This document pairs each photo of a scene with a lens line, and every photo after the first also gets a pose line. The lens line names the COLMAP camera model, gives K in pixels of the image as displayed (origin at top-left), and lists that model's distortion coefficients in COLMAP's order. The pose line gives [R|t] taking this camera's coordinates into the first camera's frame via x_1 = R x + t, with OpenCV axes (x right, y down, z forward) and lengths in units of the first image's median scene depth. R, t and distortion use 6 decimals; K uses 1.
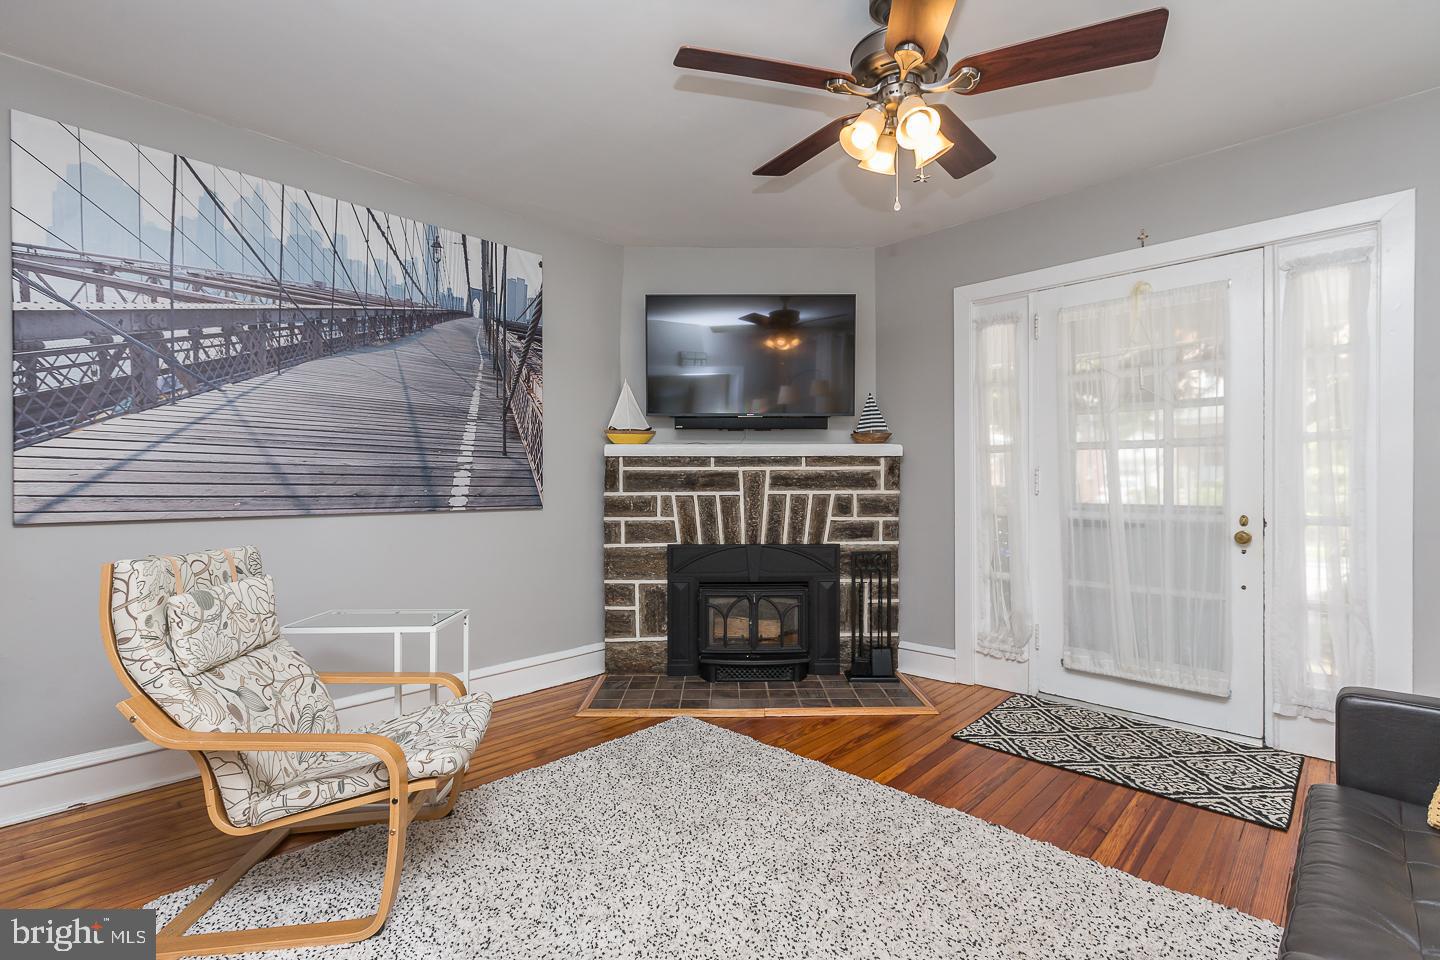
lens RADIAL K [[659.2, 0, 718.2], [0, 659.2, 473.8], [0, 0, 1]] dist [0.002247, 0.000238]
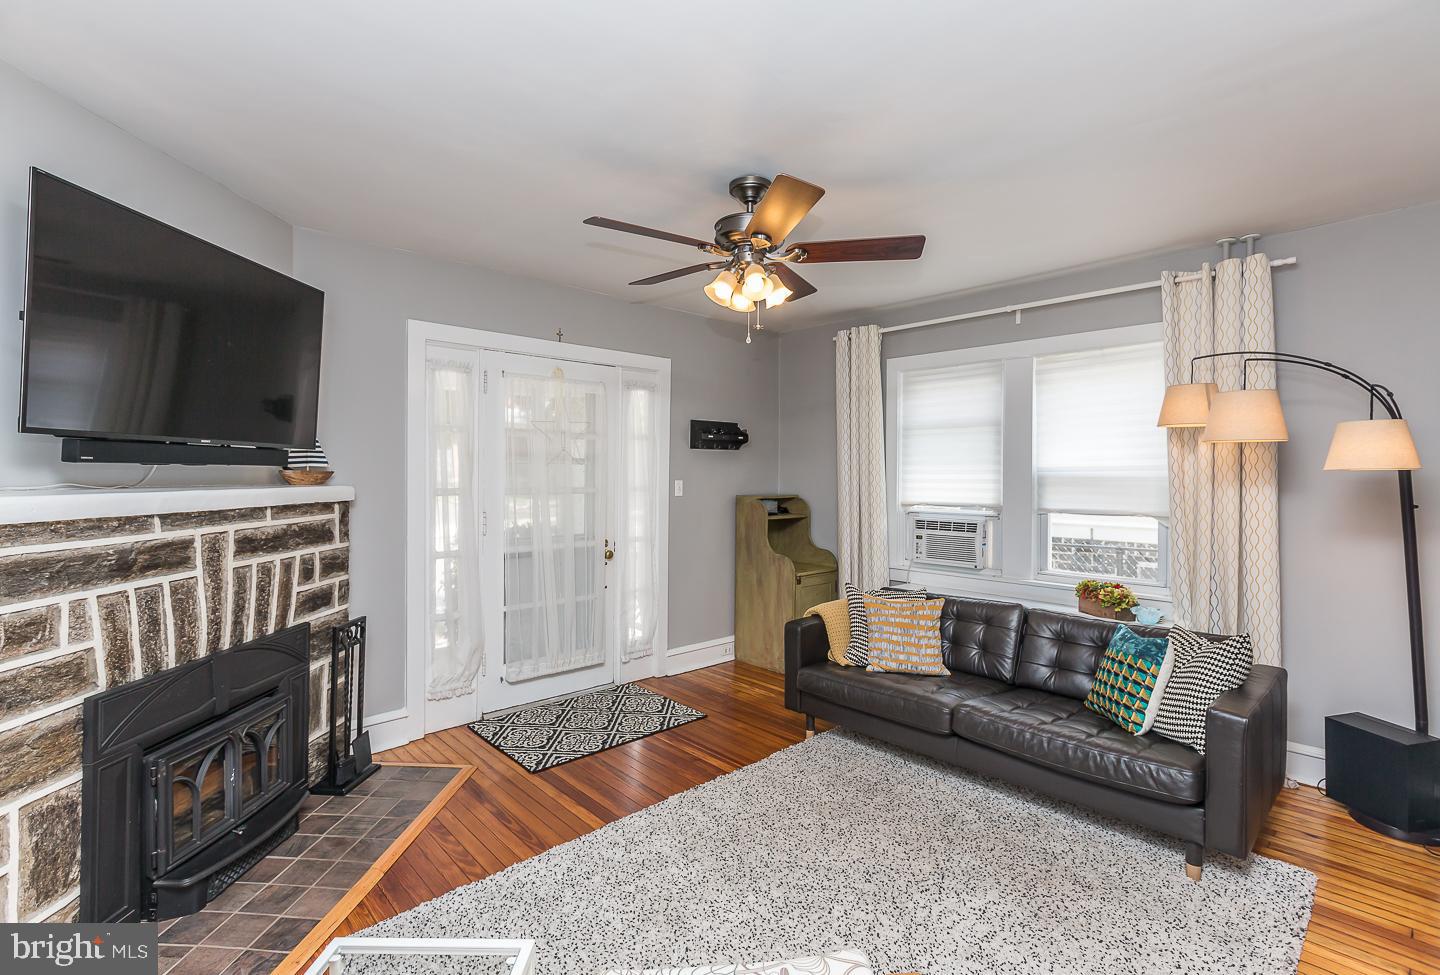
lens RADIAL K [[663.0, 0, 720.3], [0, 663.0, 466.9], [0, 0, 1]] dist [0.000712, 0.000031]
pose [[0.047065, 0.015288, 0.998775, -0.545199], [-0.019225, 0.999712, -0.014397, -0.066797], [-0.998707, -0.018524, 0.047346, 0.500972]]
